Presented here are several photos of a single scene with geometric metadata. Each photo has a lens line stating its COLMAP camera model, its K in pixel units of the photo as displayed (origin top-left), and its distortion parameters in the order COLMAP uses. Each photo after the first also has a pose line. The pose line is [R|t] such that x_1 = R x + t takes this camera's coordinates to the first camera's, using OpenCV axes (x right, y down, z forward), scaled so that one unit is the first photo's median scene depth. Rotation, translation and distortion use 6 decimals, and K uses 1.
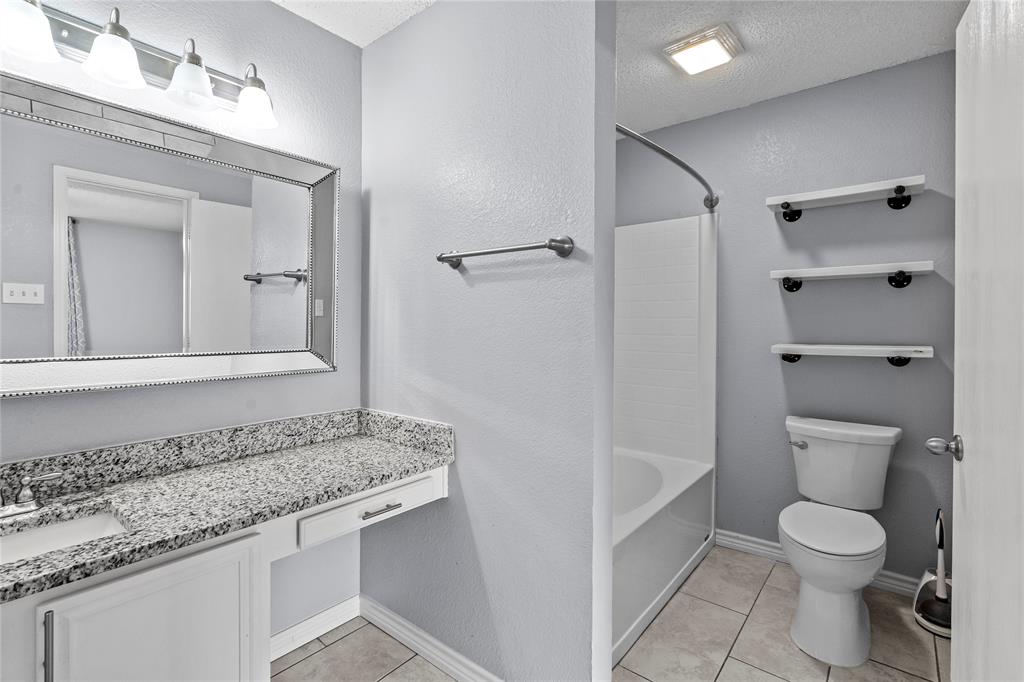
lens RADIAL K [[465.3, 0, 512.4], [0, 465.3, 328.9], [0, 0, 1]] dist [-0.004279, 0.000480]
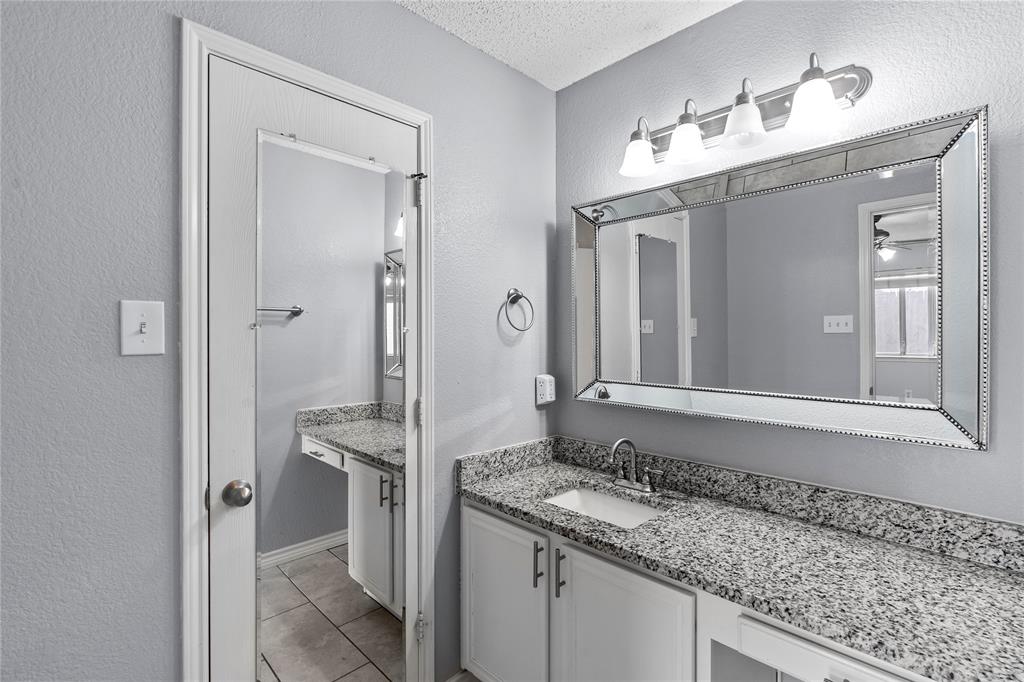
lens RADIAL K [[465.3, 0, 512.4], [0, 465.3, 328.9], [0, 0, 1]] dist [-0.004279, 0.000480]
pose [[-0.102455, -0.024005, -0.994448, 0.368408], [-0.013097, 0.999655, -0.022781, -0.056930], [0.994651, 0.010690, -0.102734, 0.640098]]
